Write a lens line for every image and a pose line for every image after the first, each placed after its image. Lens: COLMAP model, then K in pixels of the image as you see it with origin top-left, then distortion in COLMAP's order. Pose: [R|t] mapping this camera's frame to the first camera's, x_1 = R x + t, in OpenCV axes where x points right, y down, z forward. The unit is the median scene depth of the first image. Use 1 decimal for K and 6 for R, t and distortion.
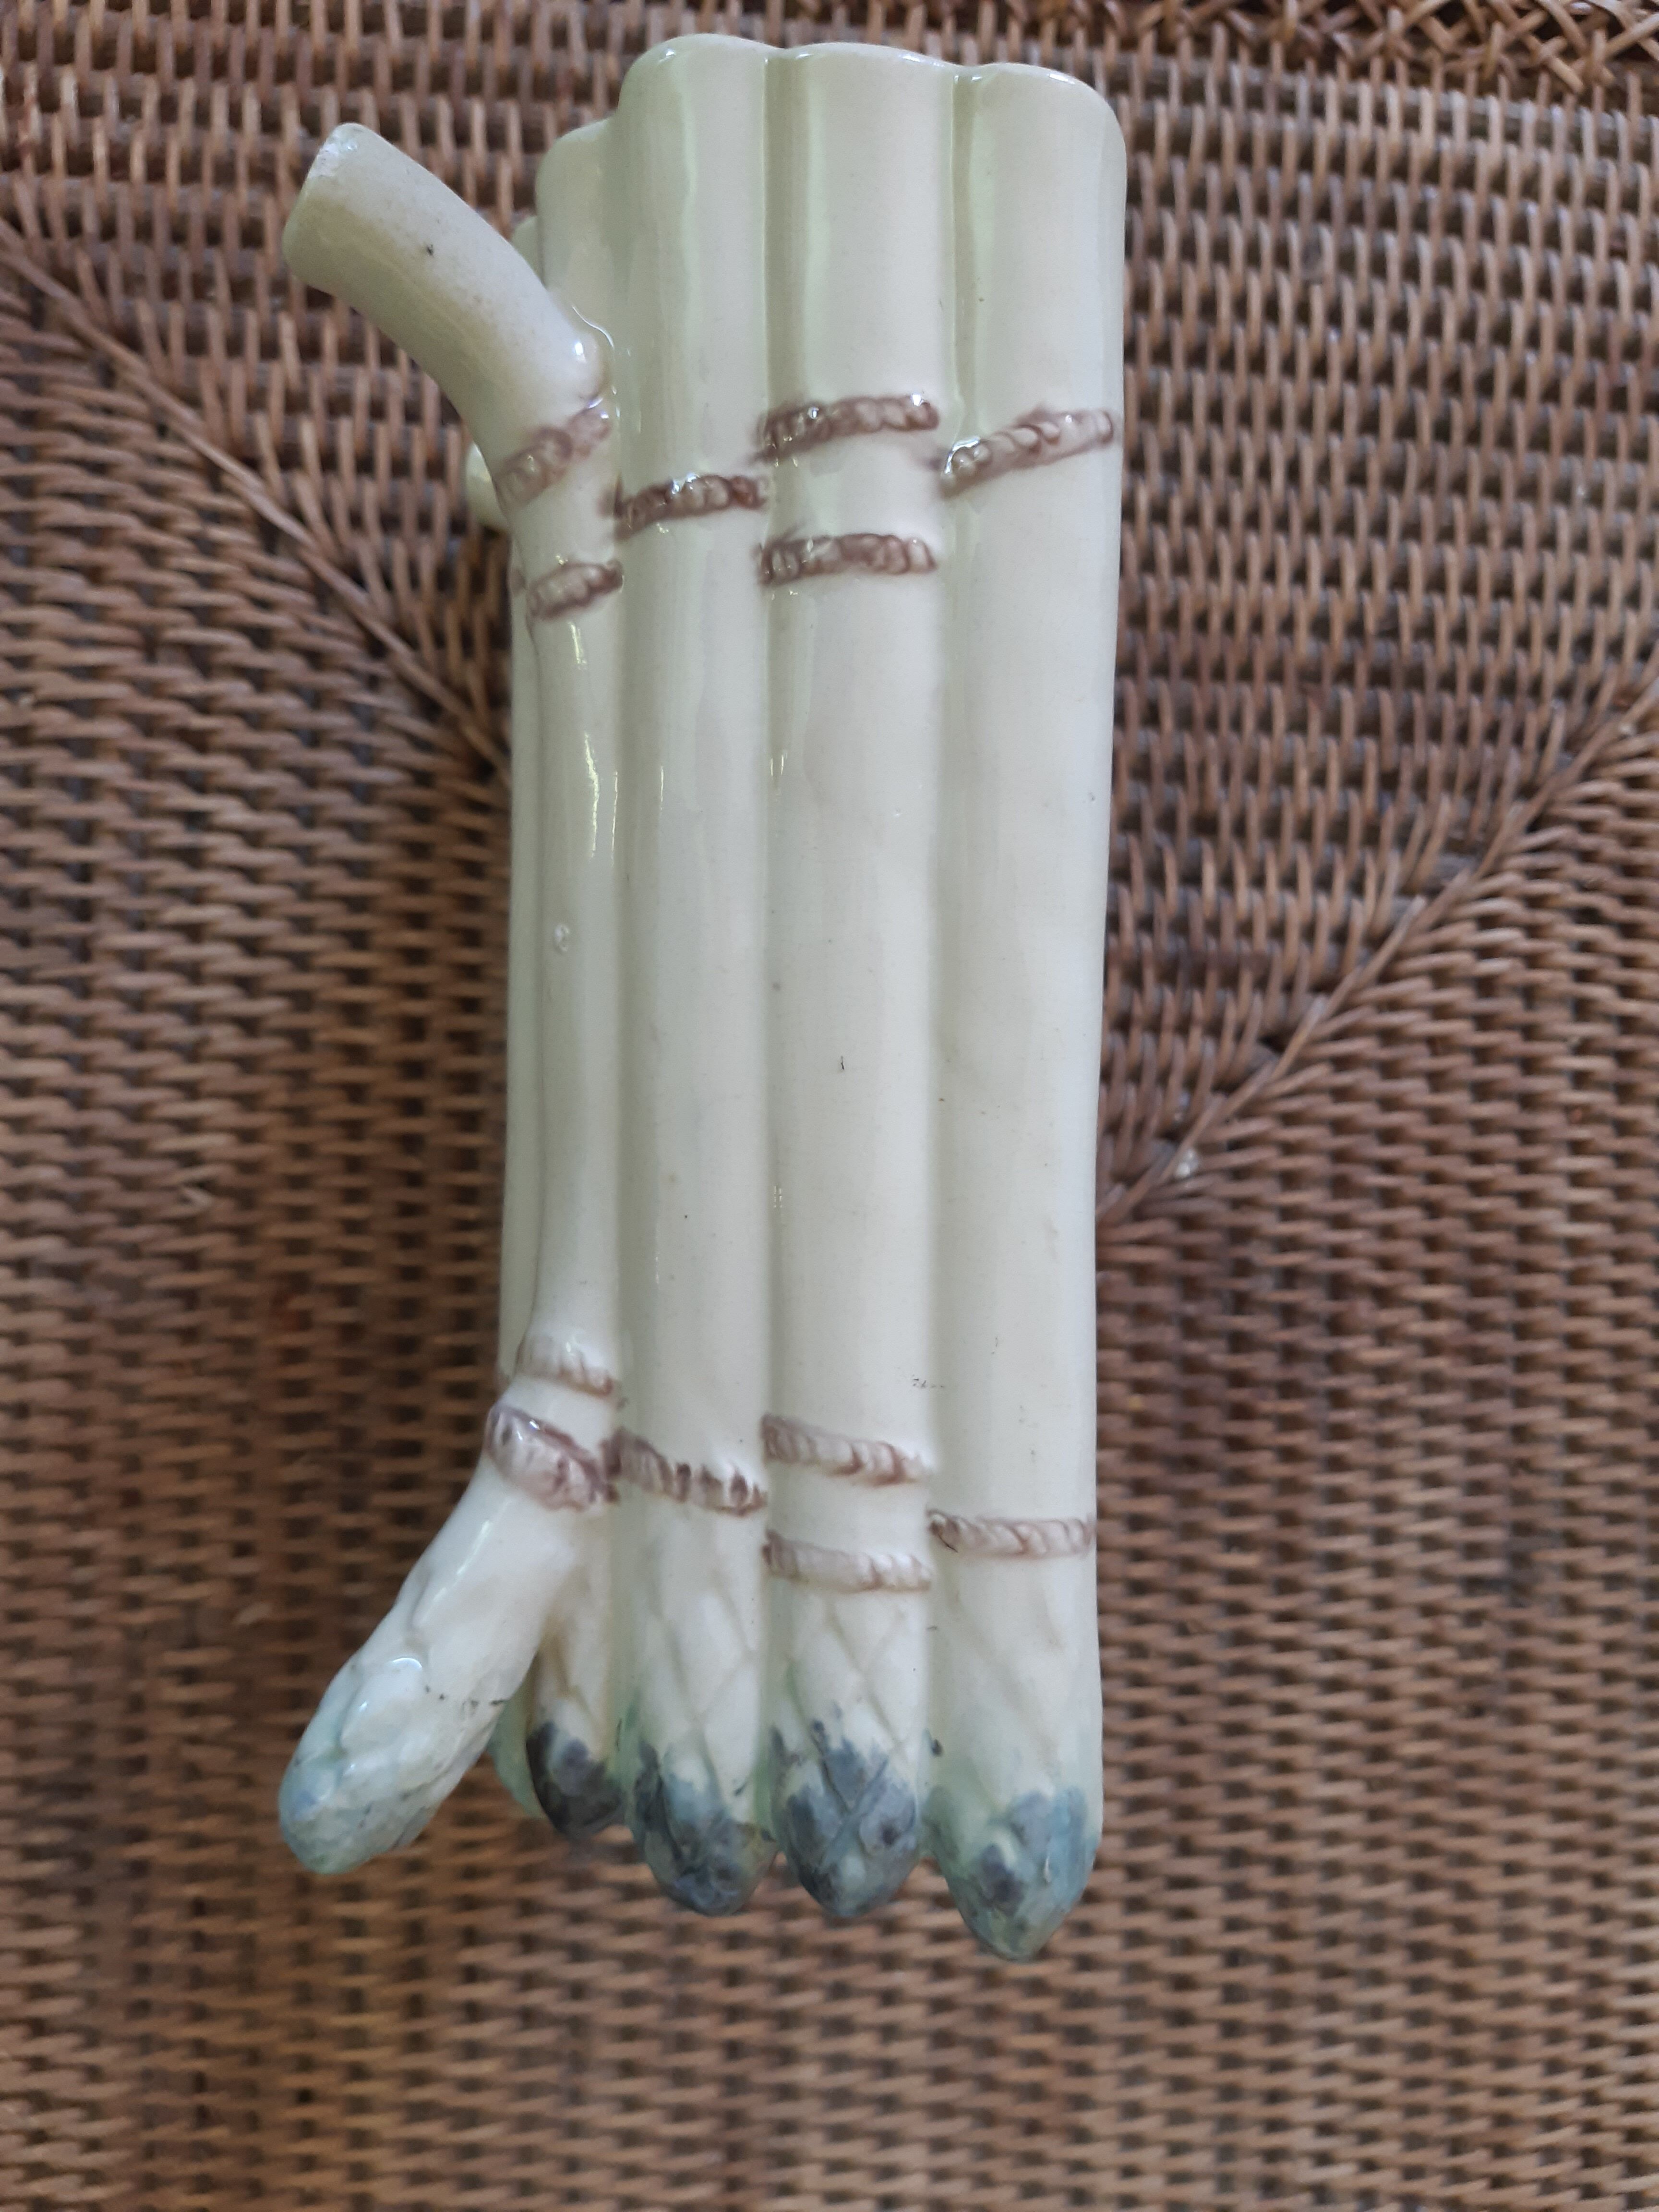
lens RADIAL K [[1730.7, 0, 829.5], [0, 1730.7, 1106.0], [0, 0, 1]] dist [0.002964, -0.078792]
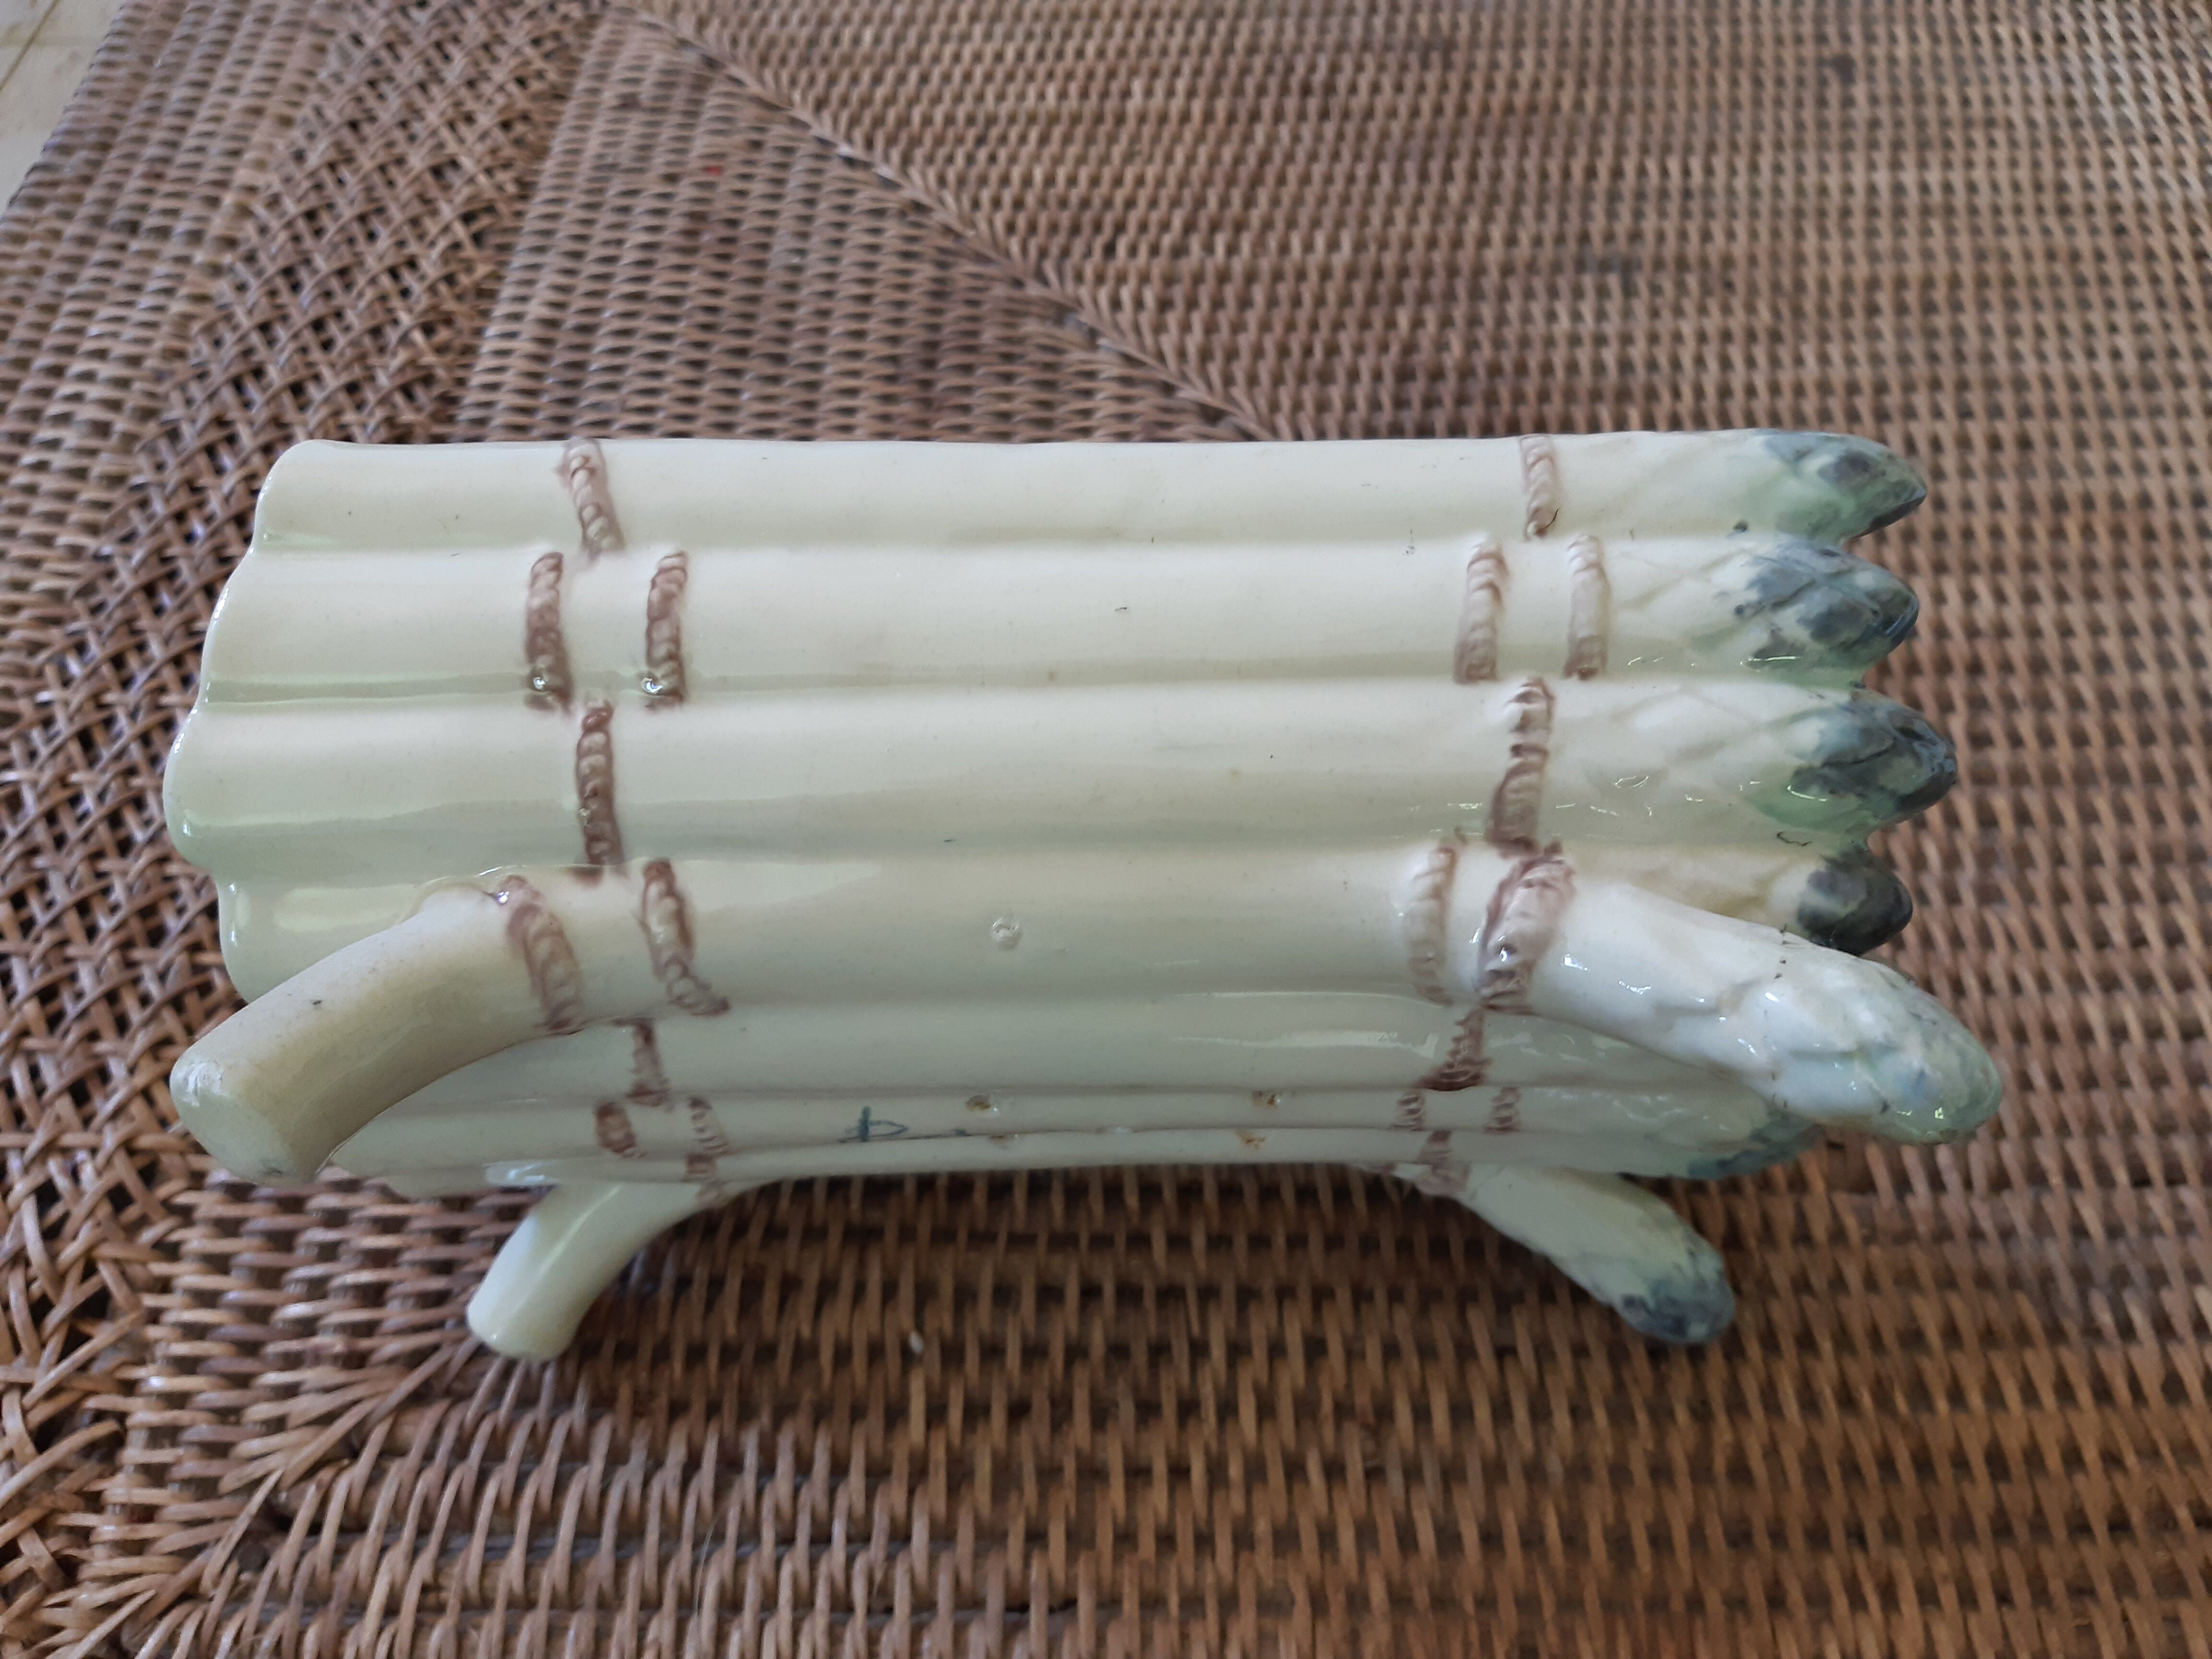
lens RADIAL K [[1730.7, 0, 1106.0], [0, 1730.7, 829.5], [0, 0, 1]] dist [0.002964, -0.078792]
pose [[-0.005788, -0.894892, 0.446244, -0.566352], [0.998292, -0.031111, -0.049440, -0.061752], [0.058126, 0.445196, 0.893544, 0.005064]]
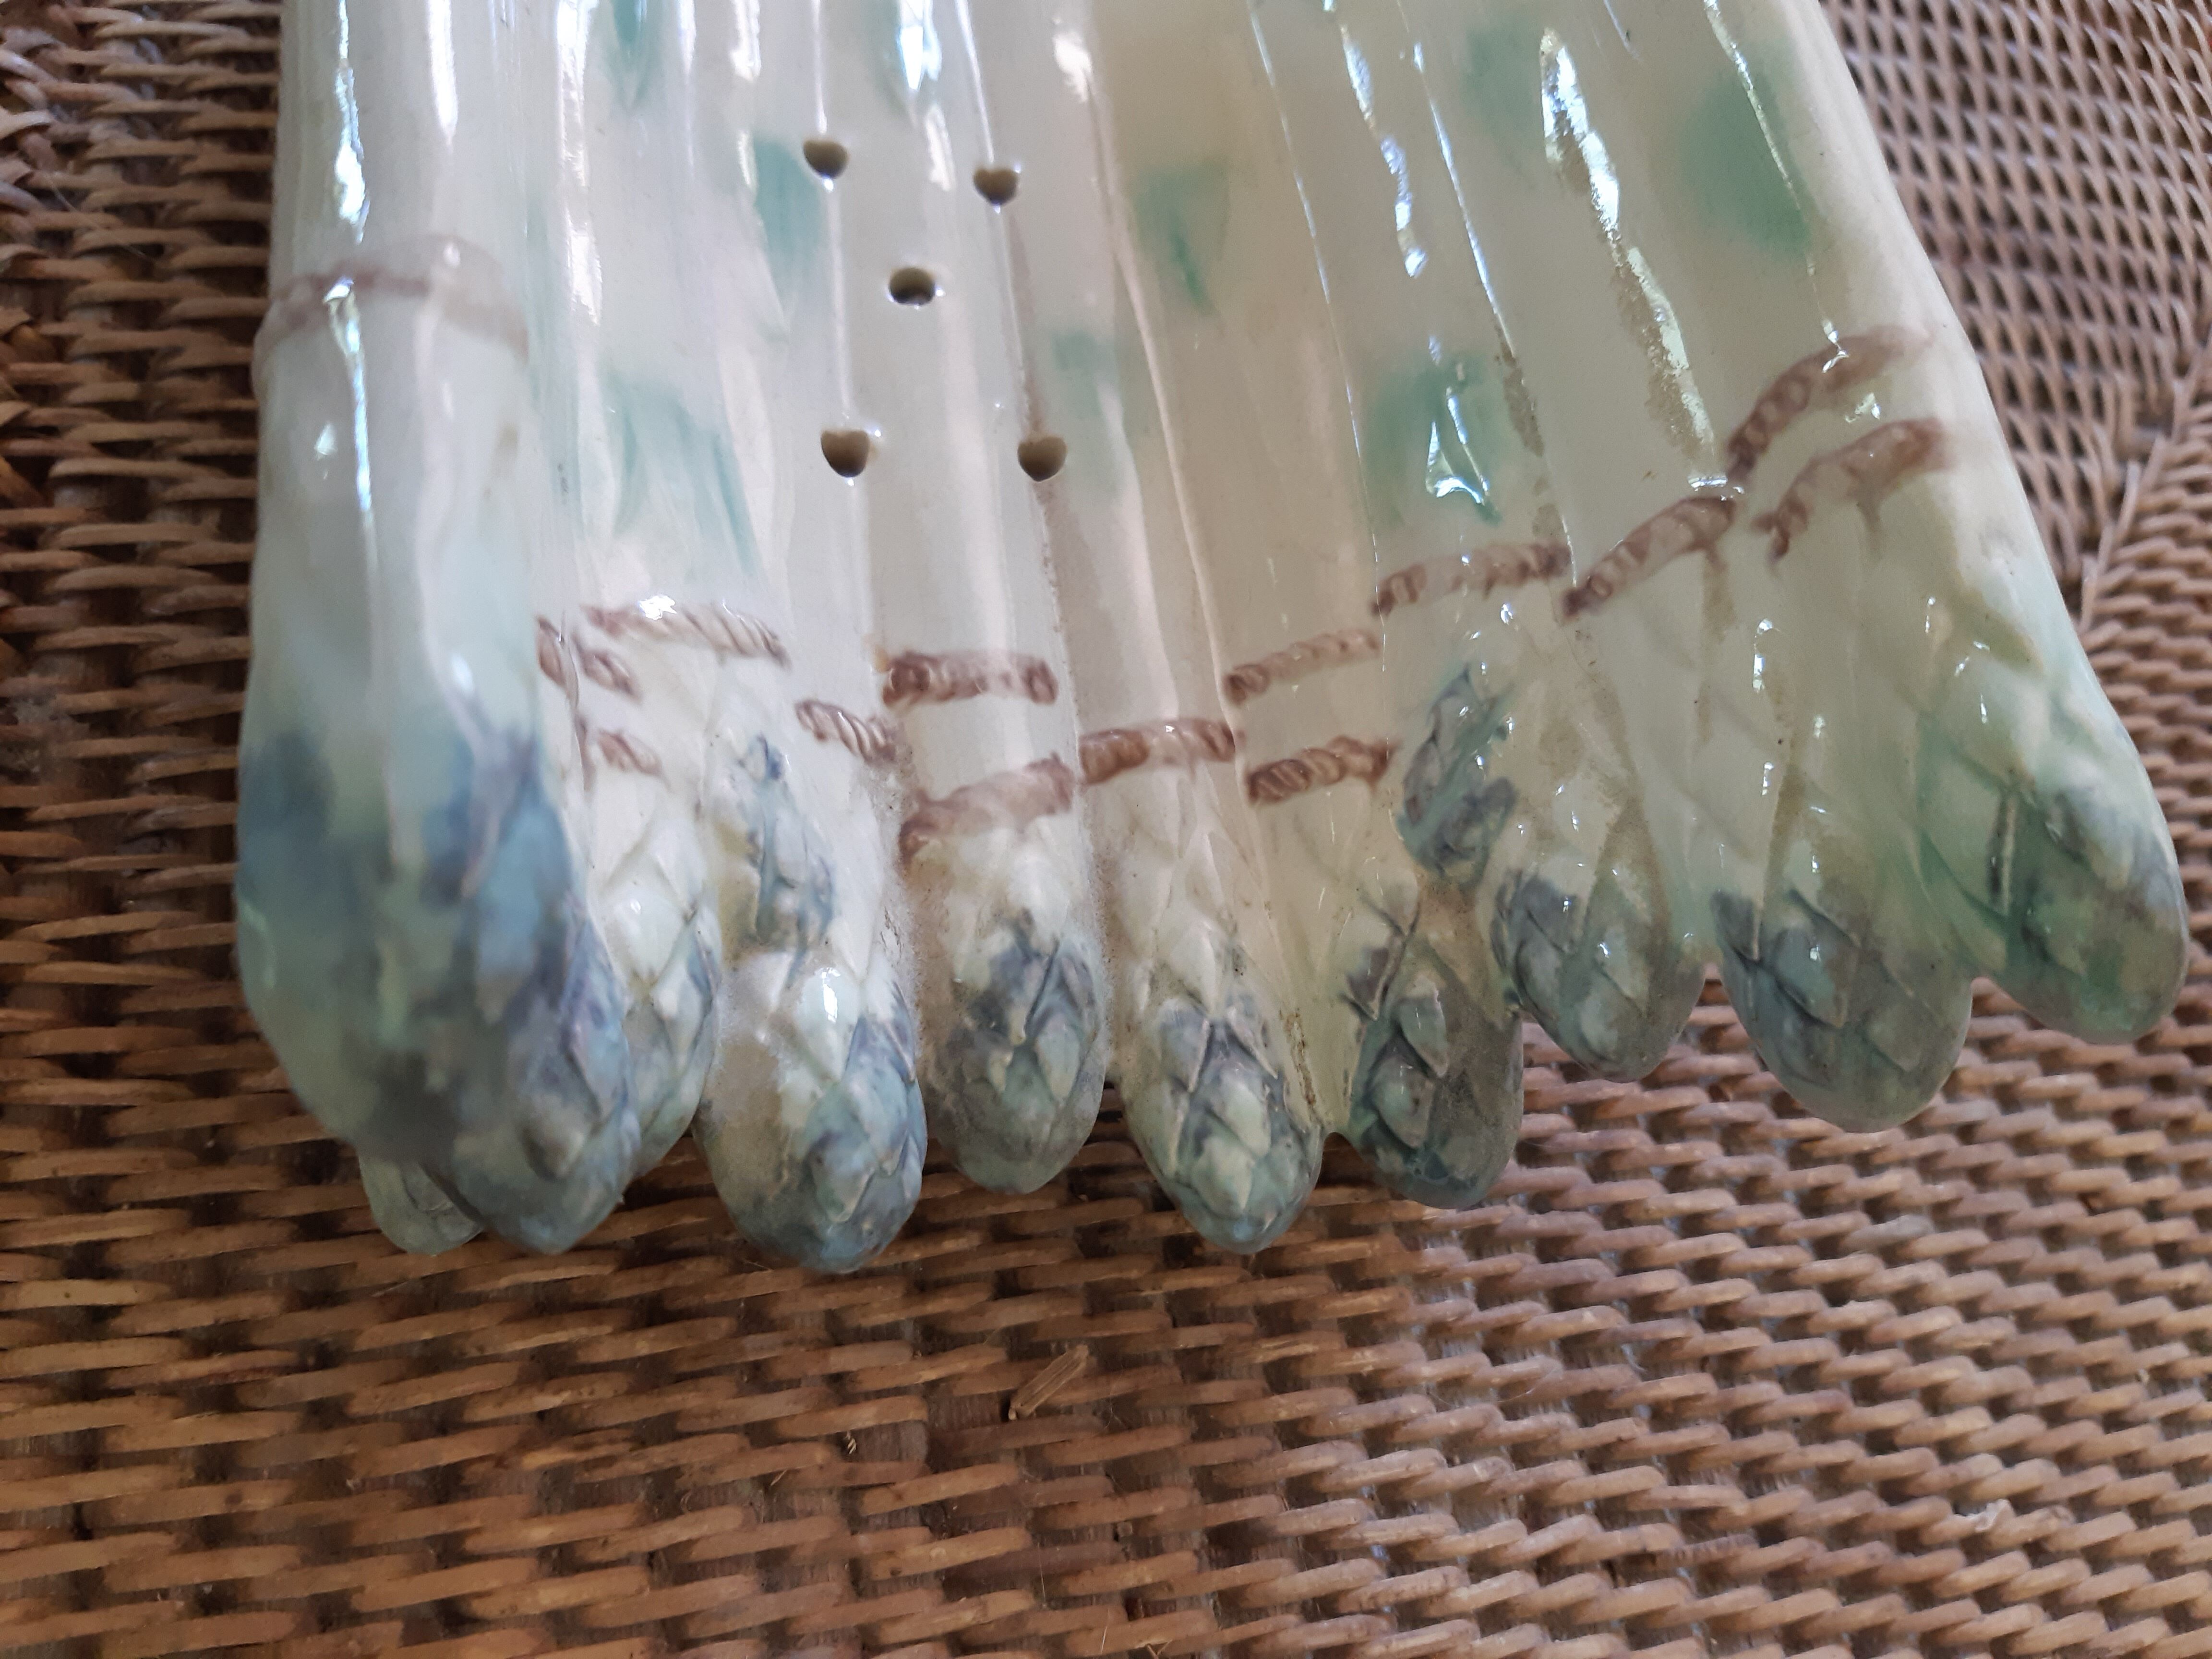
lens RADIAL K [[1730.7, 0, 1106.0], [0, 1730.7, 829.5], [0, 0, 1]] dist [0.002964, -0.078792]
pose [[0.977945, -0.080790, 0.192604, -0.373217], [0.149298, 0.915277, -0.374136, 0.310567], [-0.146060, 0.394640, 0.907153, 0.342922]]
